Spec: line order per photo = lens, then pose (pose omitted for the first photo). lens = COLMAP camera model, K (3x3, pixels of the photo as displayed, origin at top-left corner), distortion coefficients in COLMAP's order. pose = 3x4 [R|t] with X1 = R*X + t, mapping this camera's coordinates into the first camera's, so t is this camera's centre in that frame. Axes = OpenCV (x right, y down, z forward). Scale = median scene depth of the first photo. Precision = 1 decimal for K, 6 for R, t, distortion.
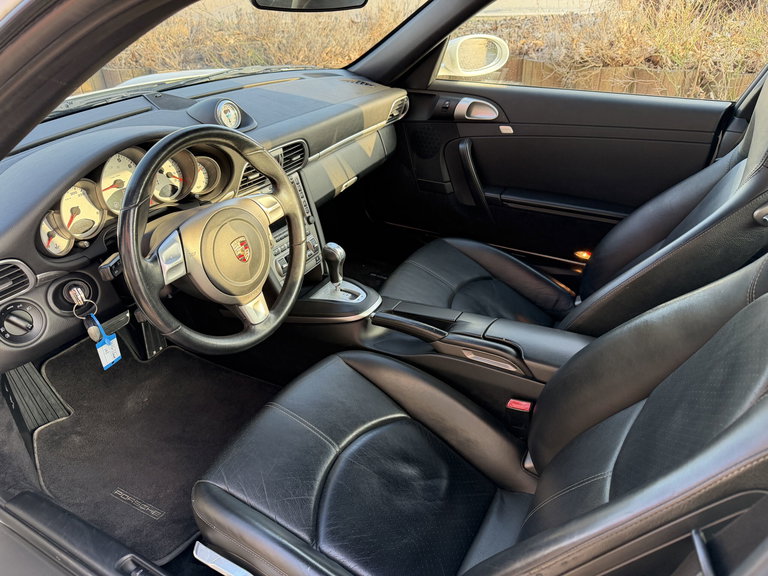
lens RADIAL K [[544.0, 0, 384.0], [0, 544.0, 288.0], [0, 0, 1]] dist [0.003761, -0.011498]
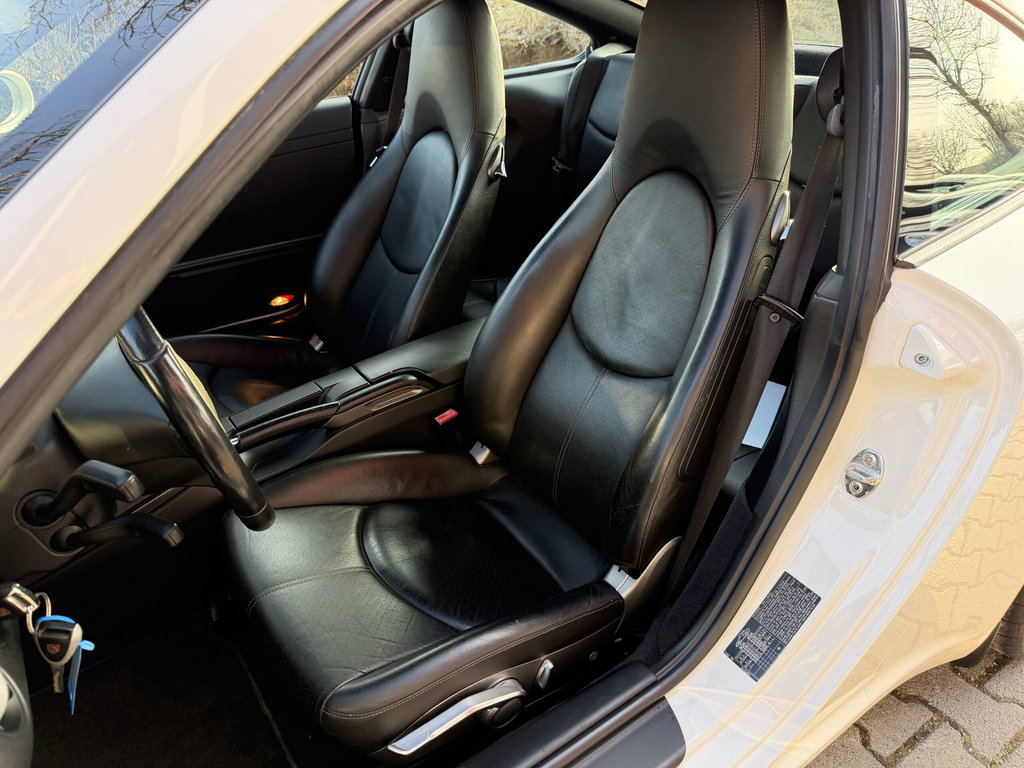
lens RADIAL K [[722.5, 0, 512.2], [0, 722.5, 393.5], [0, 0, 1]] dist [0.007328, -0.005583]
pose [[0.418401, -0.467147, 0.778919, -0.598059], [0.463421, 0.847362, 0.259266, -0.086332], [-0.781141, 0.252490, 0.571023, 0.139722]]
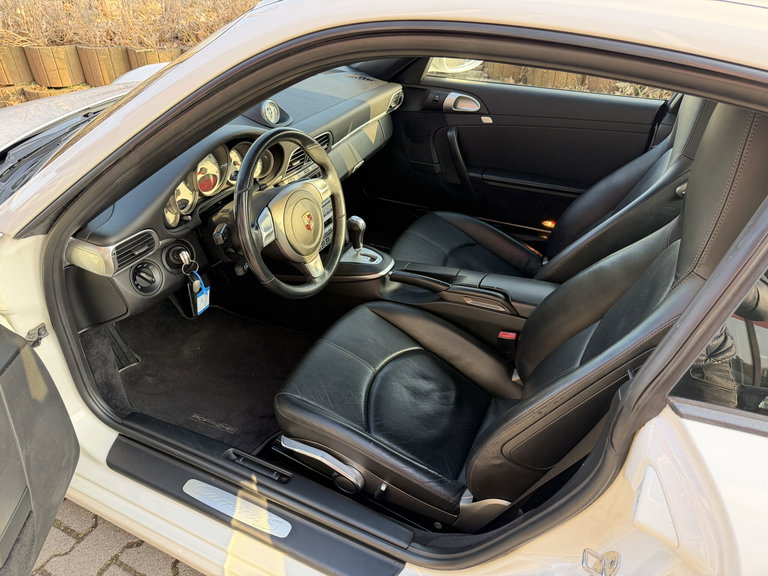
lens RADIAL K [[541.9, 0, 384.1], [0, 541.9, 295.1], [0, 0, 1]] dist [0.007328, -0.005583]
pose [[0.996754, -0.023662, 0.076958, -0.134625], [0.019147, 0.998081, 0.058883, 0.027183], [-0.078204, -0.057219, 0.995294, -0.259469]]
